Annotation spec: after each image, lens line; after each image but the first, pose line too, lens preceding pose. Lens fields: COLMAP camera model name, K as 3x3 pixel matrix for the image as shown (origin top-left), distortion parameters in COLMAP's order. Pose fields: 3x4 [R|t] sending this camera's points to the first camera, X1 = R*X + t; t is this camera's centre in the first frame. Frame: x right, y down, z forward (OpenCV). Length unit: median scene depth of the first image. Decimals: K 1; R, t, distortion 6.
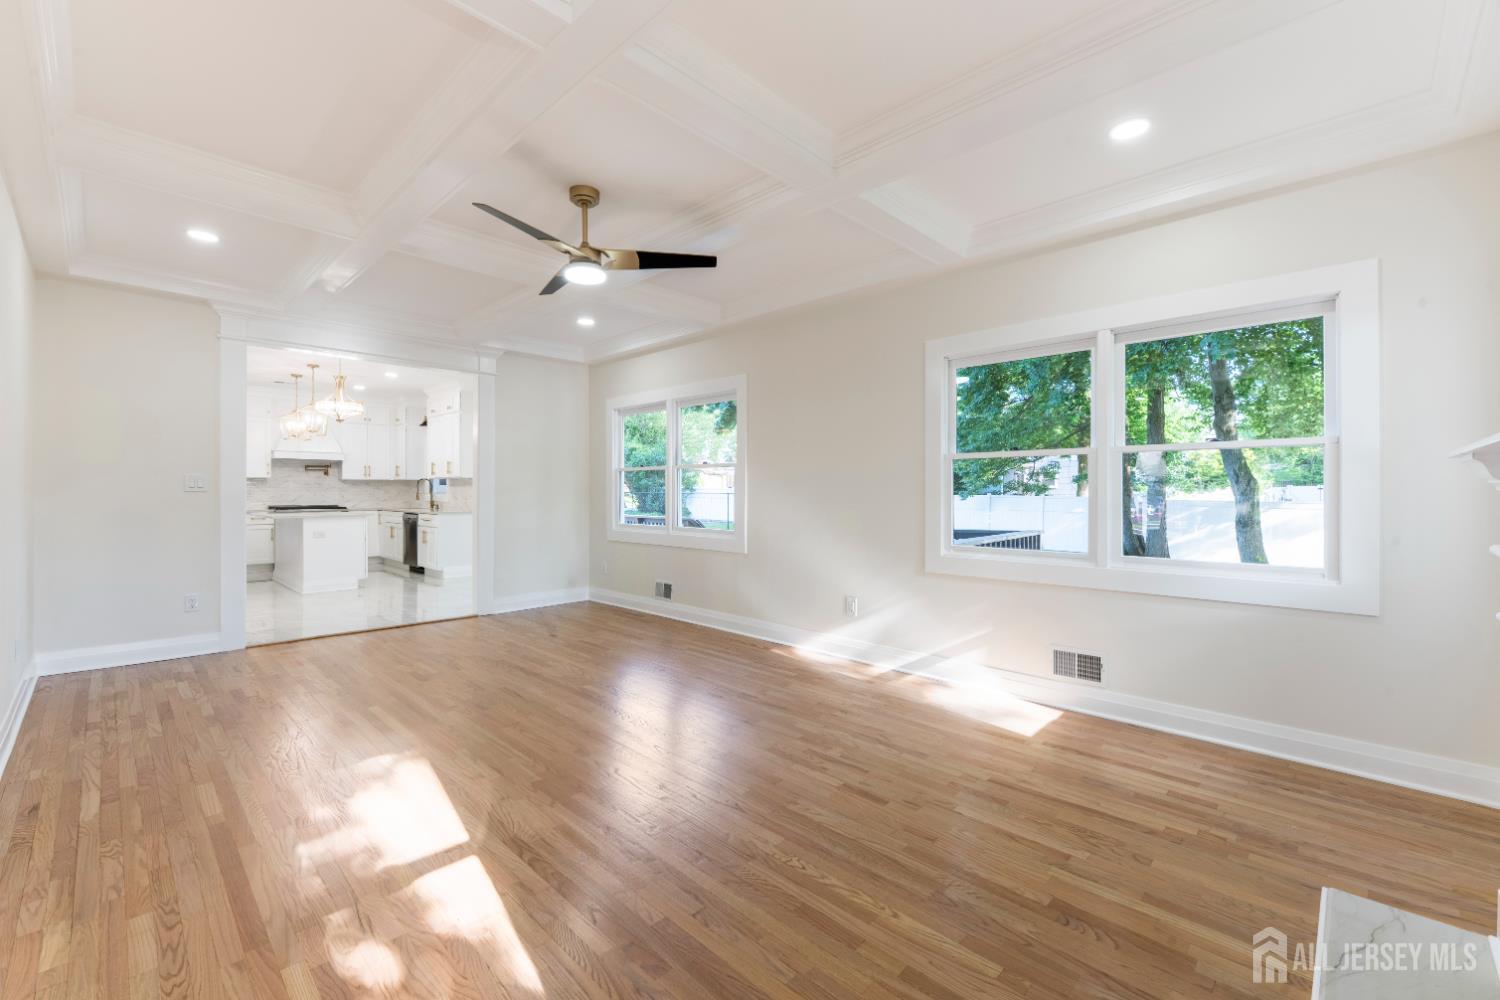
lens RADIAL K [[615.3, 0, 752.0], [0, 615.3, 487.6], [0, 0, 1]] dist [0.001388, -0.000167]
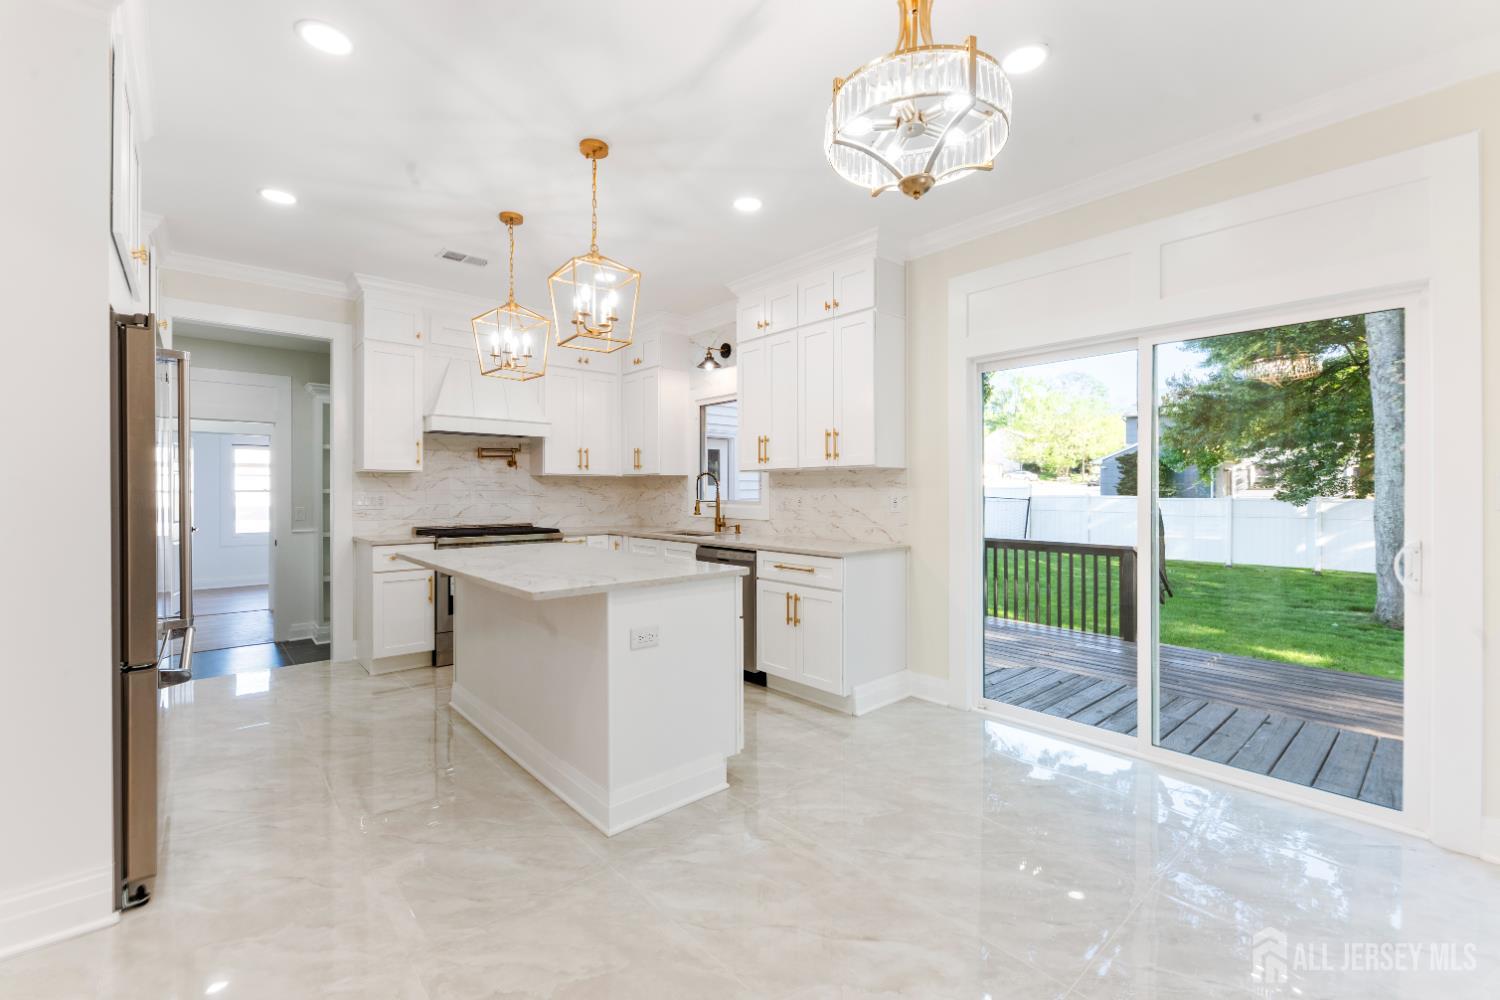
lens RADIAL K [[630.9, 0, 752.8], [0, 630.9, 489.3], [0, 0, 1]] dist [0.001145, -0.000250]
pose [[0.996781, -0.000870, -0.080169, -0.452449], [0.000982, 0.999999, 0.001348, -0.001654], [0.080168, -0.001423, 0.996780, 0.491267]]
